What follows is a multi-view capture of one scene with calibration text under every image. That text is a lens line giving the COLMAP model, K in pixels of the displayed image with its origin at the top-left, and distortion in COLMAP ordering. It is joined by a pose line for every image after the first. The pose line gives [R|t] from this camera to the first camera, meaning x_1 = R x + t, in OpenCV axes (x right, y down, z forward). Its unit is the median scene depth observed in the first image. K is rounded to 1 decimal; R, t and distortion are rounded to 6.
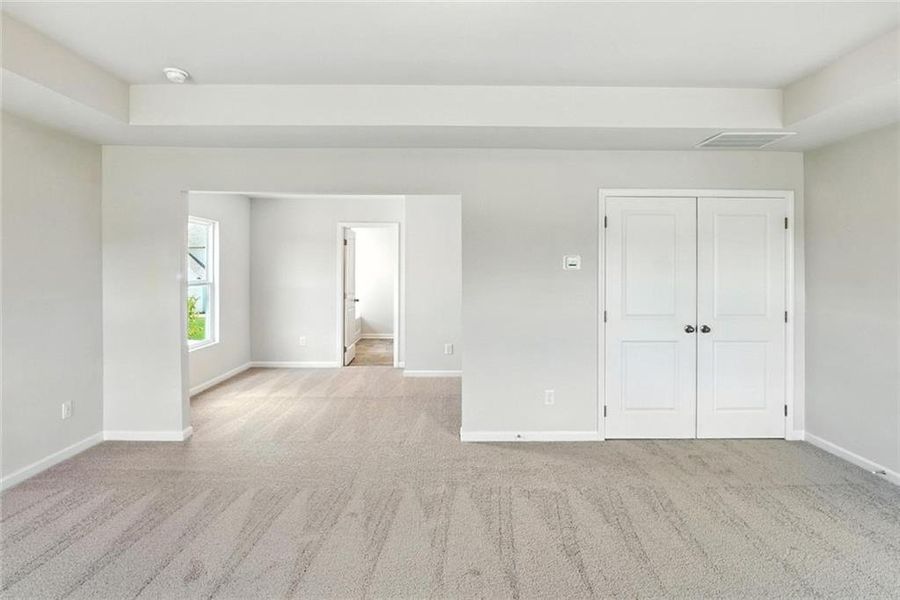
lens RADIAL K [[472.3, 0, 451.3], [0, 472.3, 268.4], [0, 0, 1]] dist [-0.002172, 0.000374]
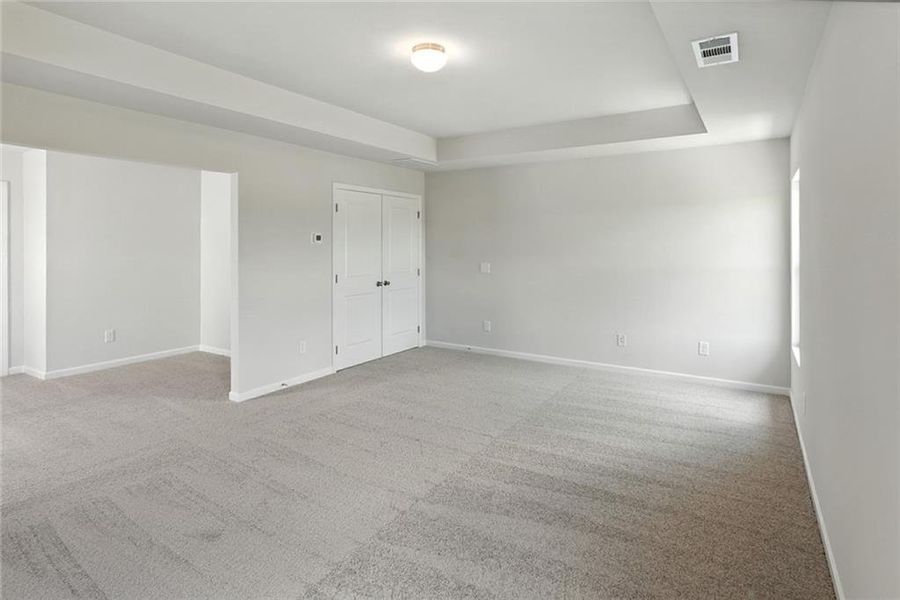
lens RADIAL K [[485.7, 0, 453.0], [0, 485.7, 241.4], [0, 0, 1]] dist [0.001286, 0.000449]
pose [[0.547005, 0.001496, 0.837128, -0.638933], [0.000564, 0.999998, -0.002155, -0.000359], [-0.837129, 0.001651, 0.547003, -0.022669]]
